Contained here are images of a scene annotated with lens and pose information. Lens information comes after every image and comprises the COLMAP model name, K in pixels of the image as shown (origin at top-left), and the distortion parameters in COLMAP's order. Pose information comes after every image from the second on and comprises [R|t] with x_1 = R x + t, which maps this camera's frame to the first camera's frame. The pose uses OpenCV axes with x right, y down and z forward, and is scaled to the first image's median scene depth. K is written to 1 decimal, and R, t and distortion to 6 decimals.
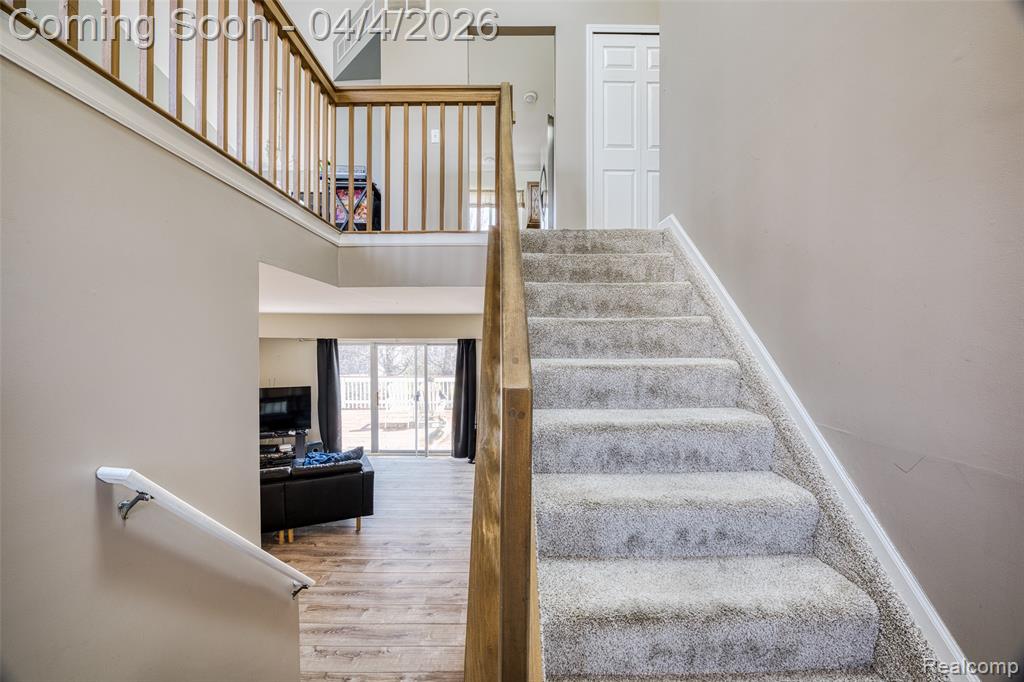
lens RADIAL K [[417.0, 0, 510.8], [0, 417.0, 341.5], [0, 0, 1]] dist [-0.020535, -0.000438]
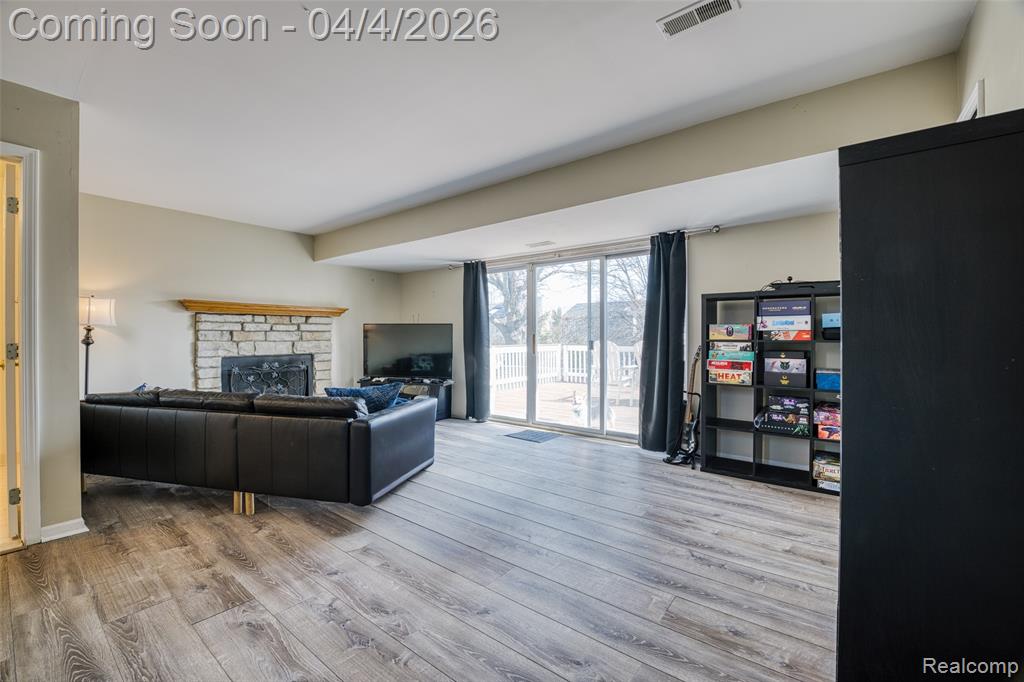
lens RADIAL K [[417.0, 0, 501.3], [0, 417.0, 334.5], [0, 0, 1]] dist [-0.020535, -0.000438]
pose [[0.763013, -0.014569, -0.646218, 0.137089], [0.000310, 0.999754, -0.022174, 0.237715], [0.646383, 0.016719, 0.762830, 0.774783]]
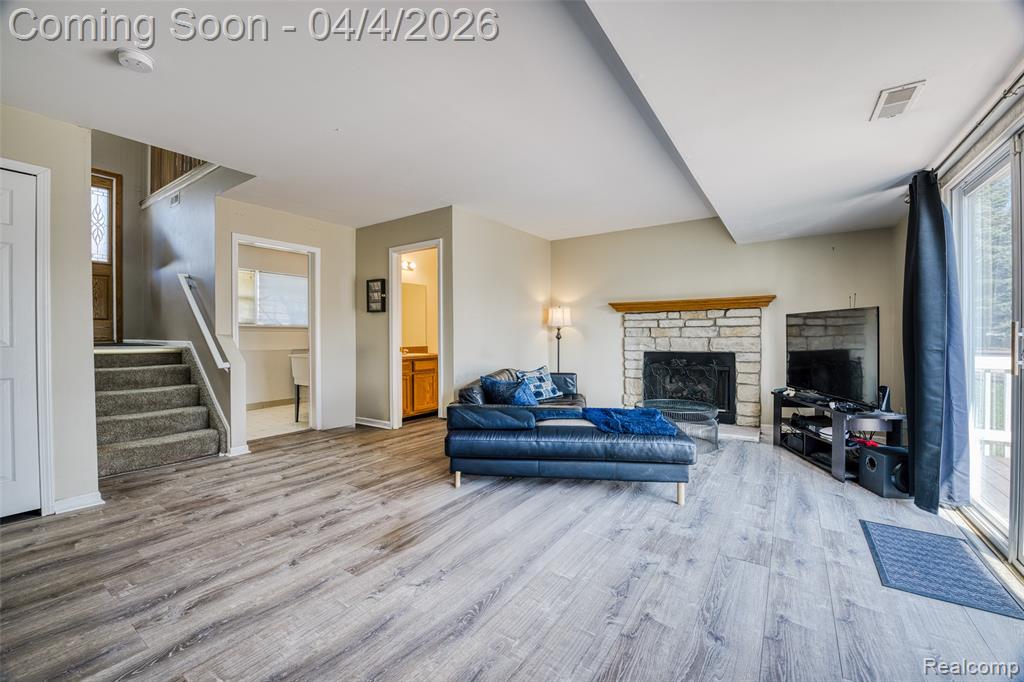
lens RADIAL K [[417.0, 0, 502.4], [0, 417.0, 342.1], [0, 0, 1]] dist [-0.020535, -0.000438]
pose [[-0.588129, 0.006844, -0.808738, 0.106056], [-0.011813, 0.999785, 0.017052, 0.229718], [0.808681, 0.019582, -0.587921, 1.516445]]
